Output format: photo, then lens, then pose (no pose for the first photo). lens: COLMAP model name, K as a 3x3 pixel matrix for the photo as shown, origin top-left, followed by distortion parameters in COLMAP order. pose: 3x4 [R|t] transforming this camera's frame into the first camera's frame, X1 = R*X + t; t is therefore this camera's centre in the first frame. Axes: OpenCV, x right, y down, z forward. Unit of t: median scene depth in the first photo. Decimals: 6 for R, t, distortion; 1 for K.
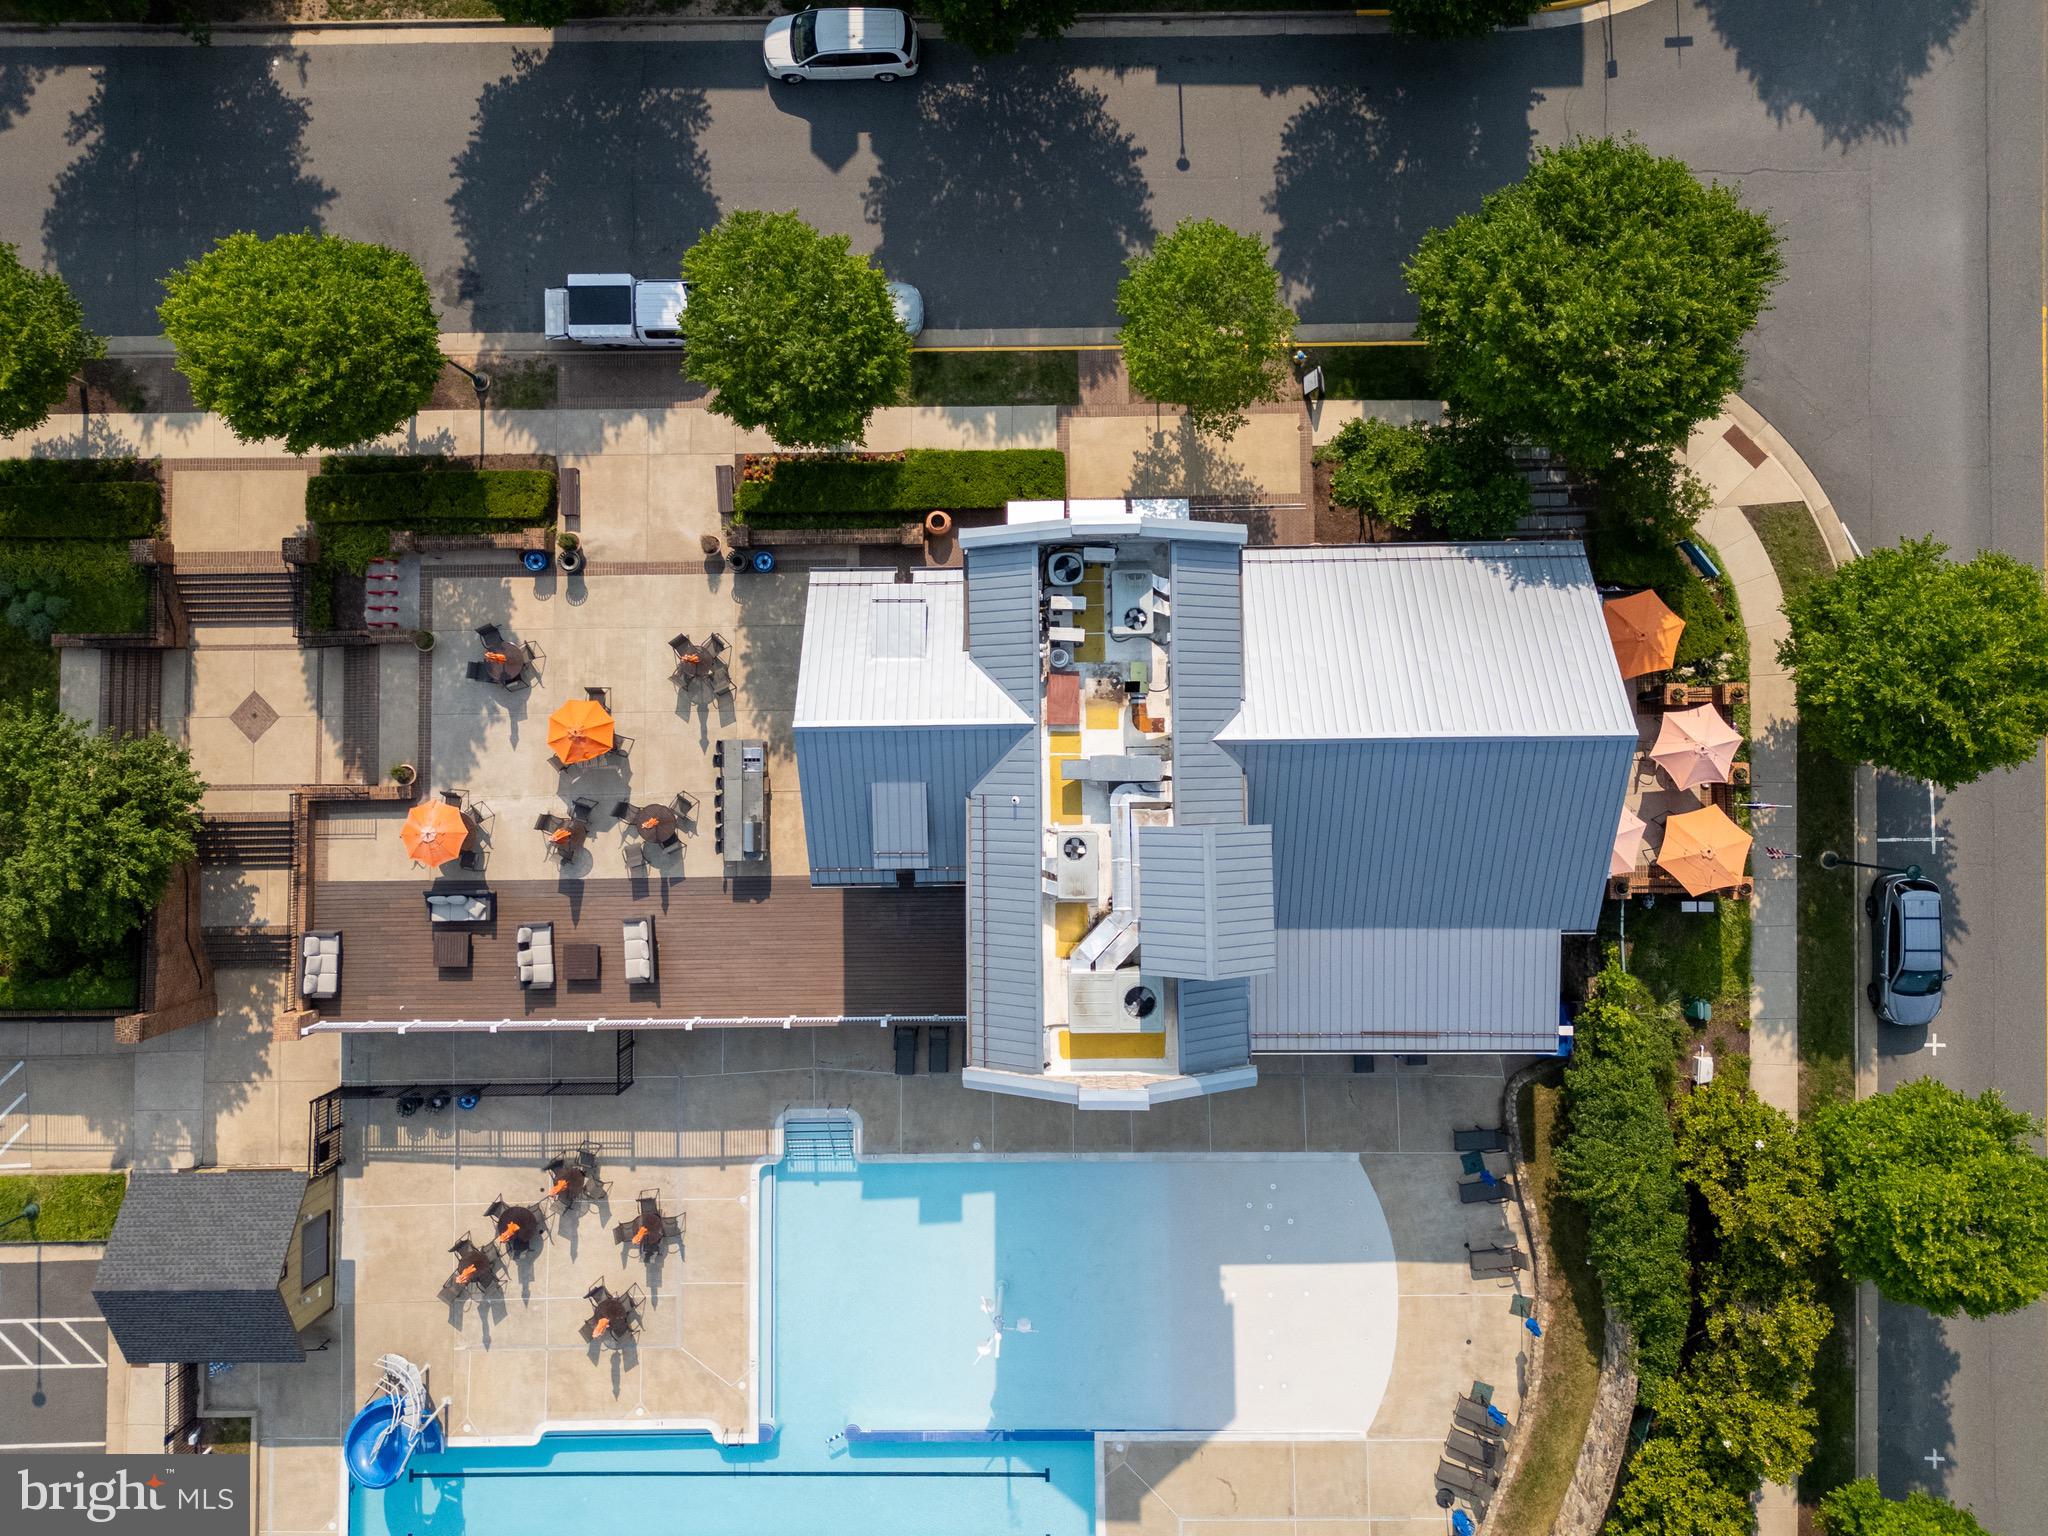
lens RADIAL K [[1505.0, 0, 1025.8], [0, 1505.0, 665.7], [0, 0, 1]] dist [0.047731, -0.033796]
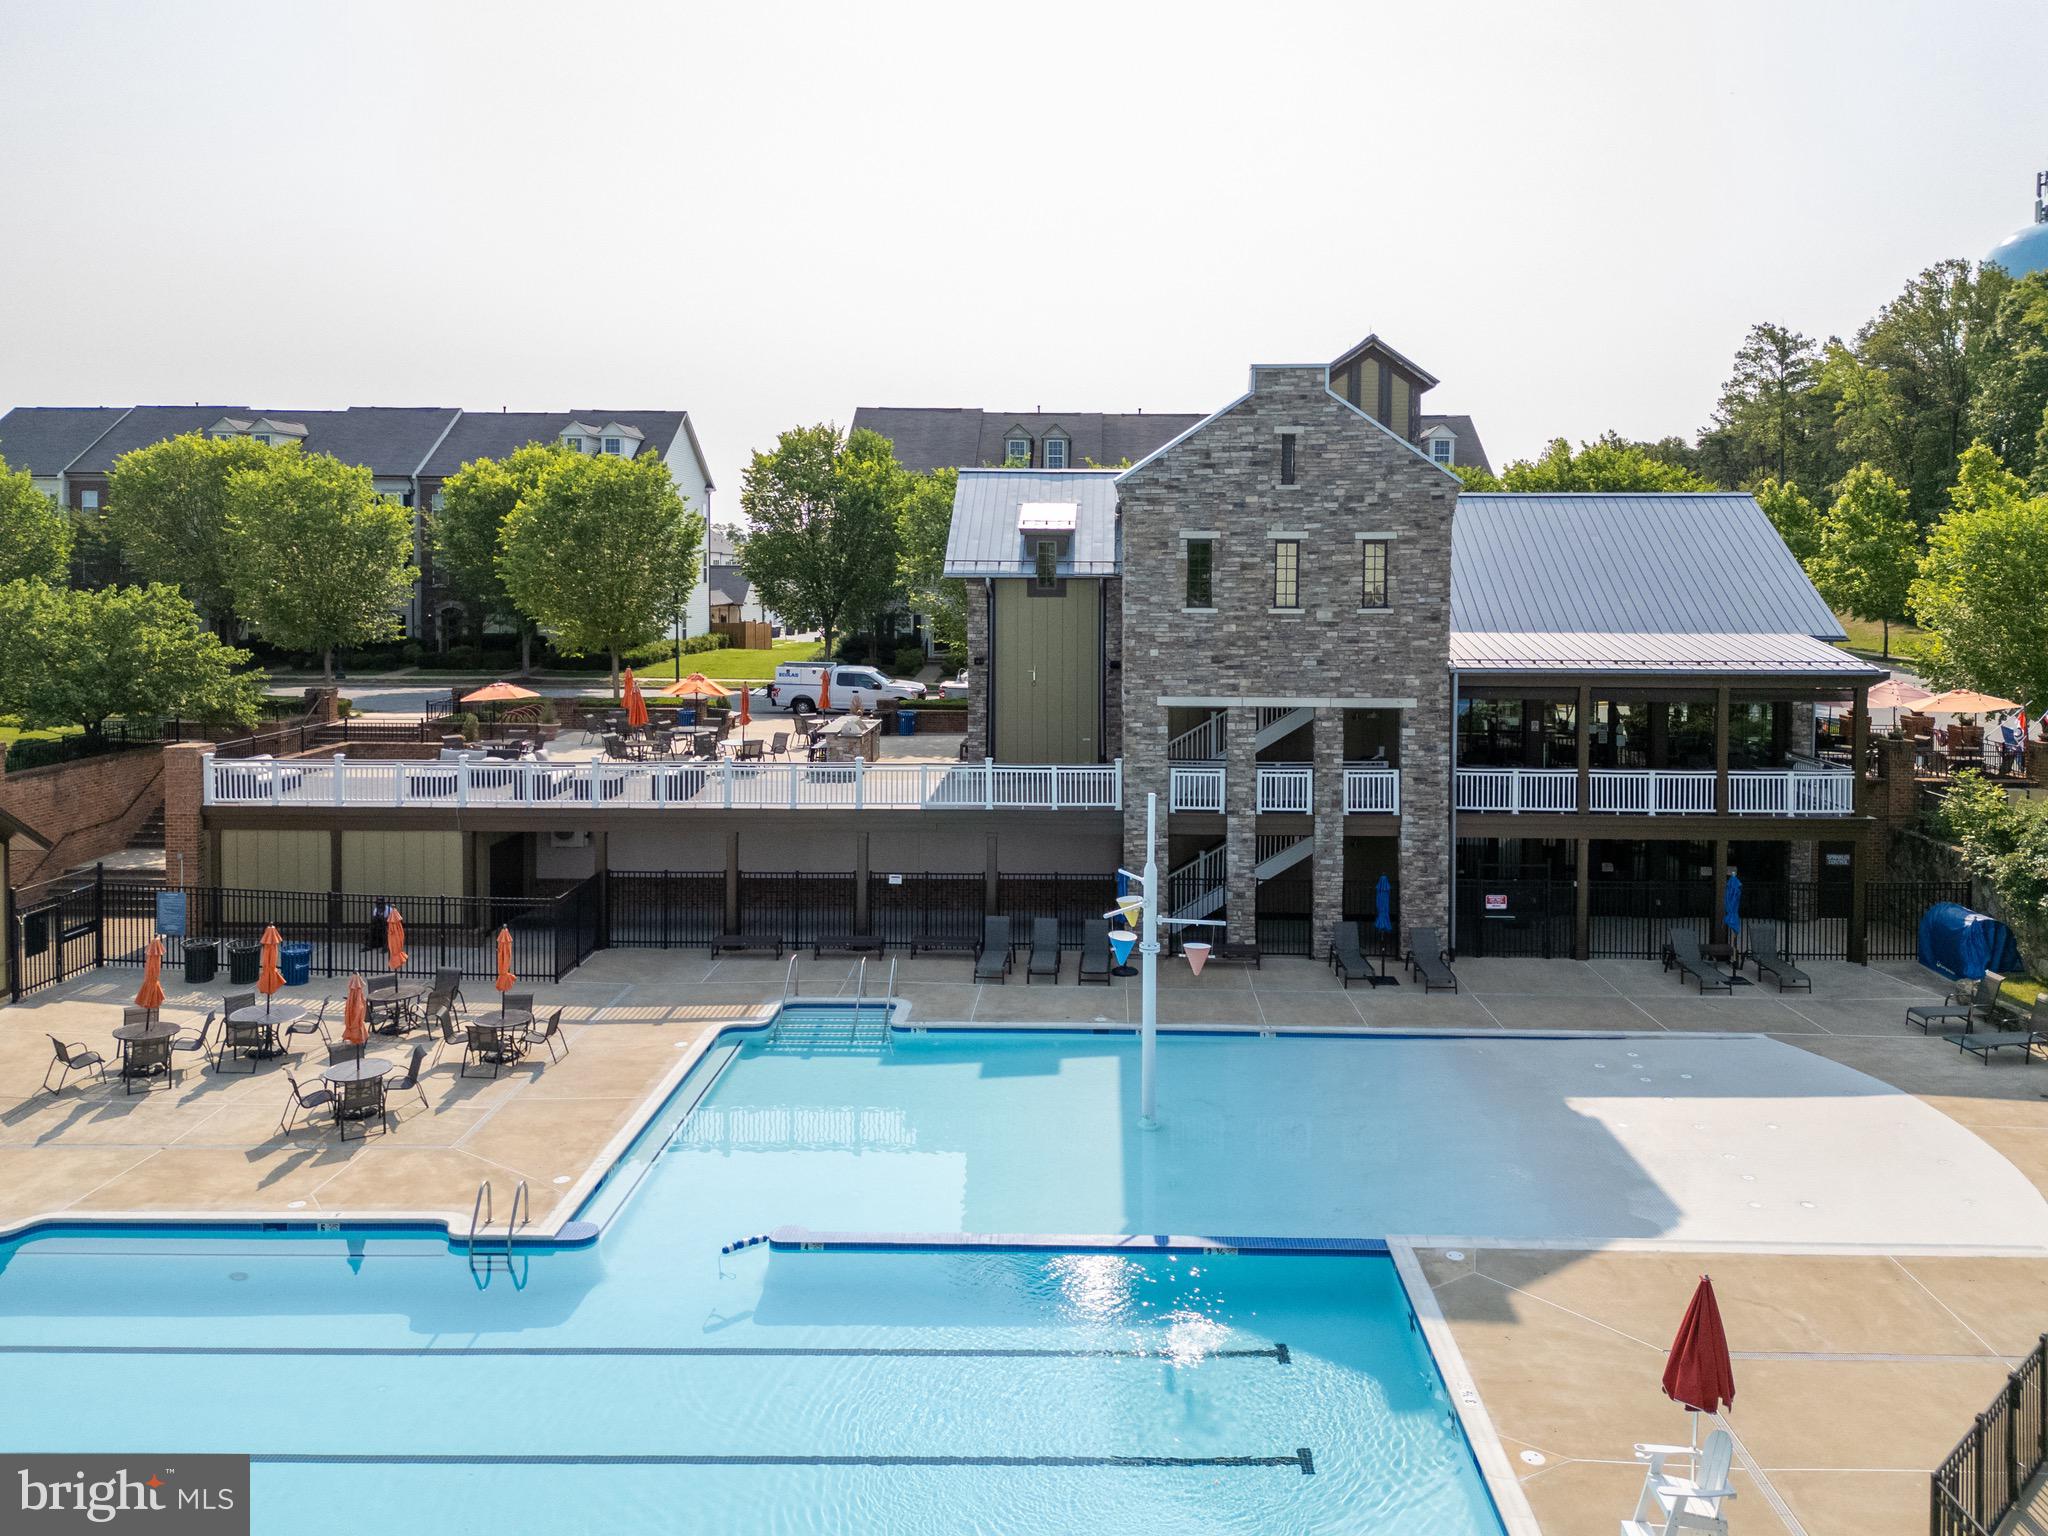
lens RADIAL K [[1499.5, 0, 1075.4], [0, 1499.5, 579.7], [0, 0, 1]] dist [0.027485, -0.009611]
pose [[0.999350, 0.022128, -0.028446, -0.030962], [-0.029890, 0.067925, -0.997243, 0.917973], [-0.020135, 0.997445, 0.068542, 0.818863]]
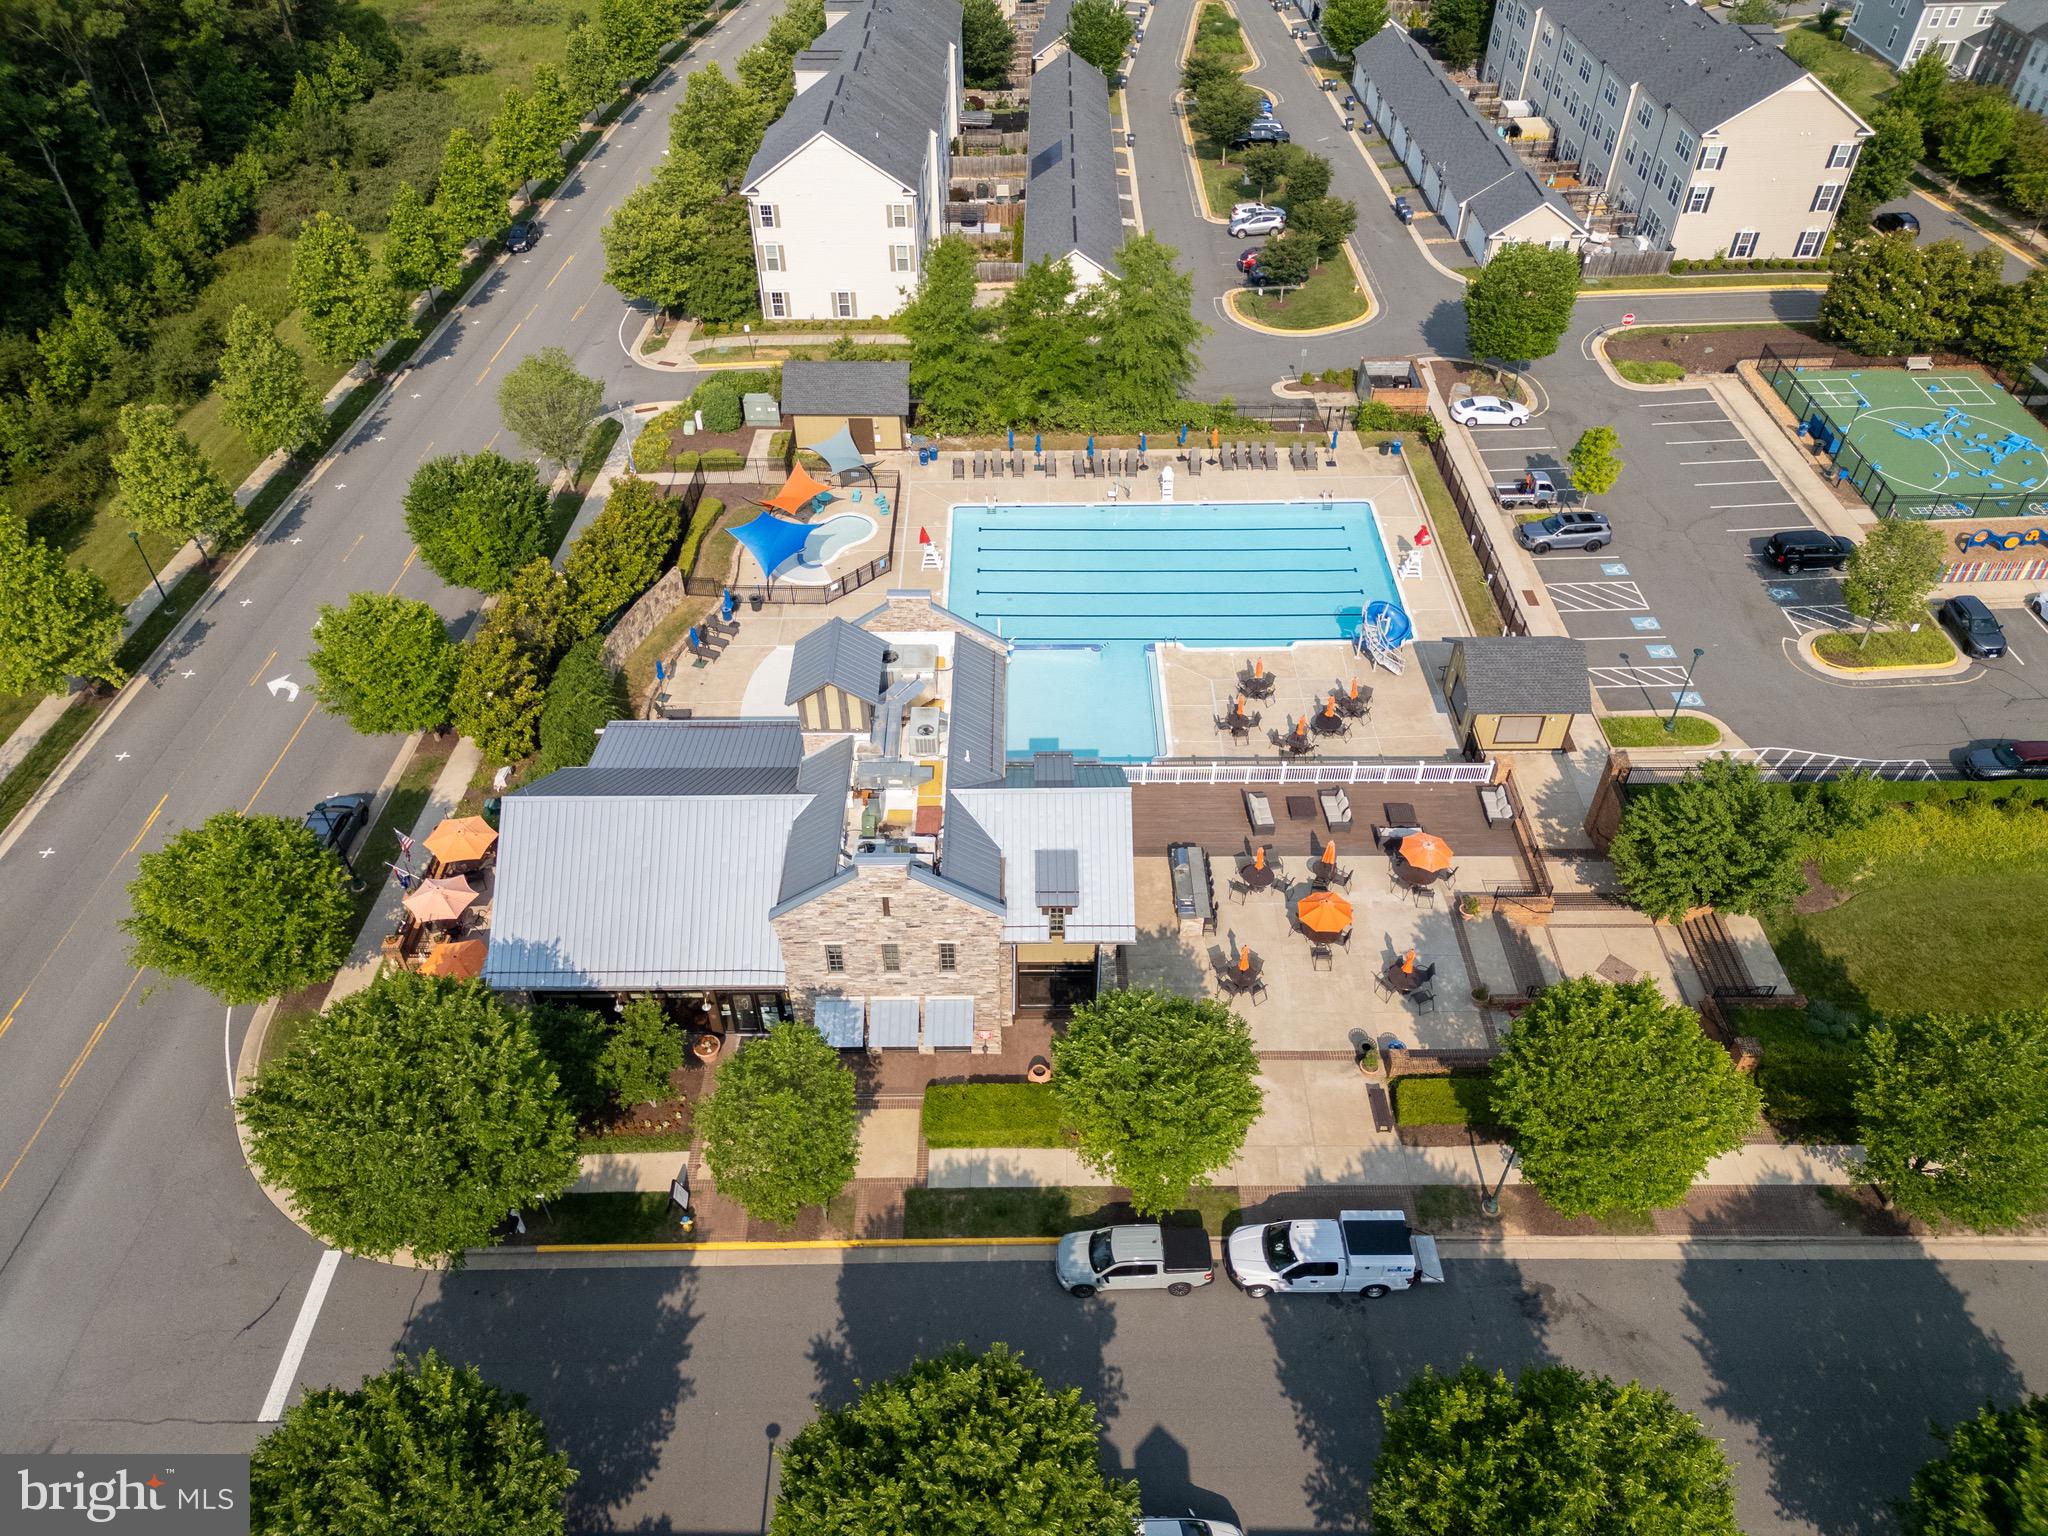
lens RADIAL K [[1435.2, 0, 1014.5], [0, 1435.2, 761.6], [0, 0, 1]] dist [0.056557, -0.045576]
pose [[-0.999538, 0.012514, 0.027682, -0.070255], [0.013504, -0.633223, 0.773852, -0.755122], [0.027213, 0.773868, 0.632762, 0.144598]]
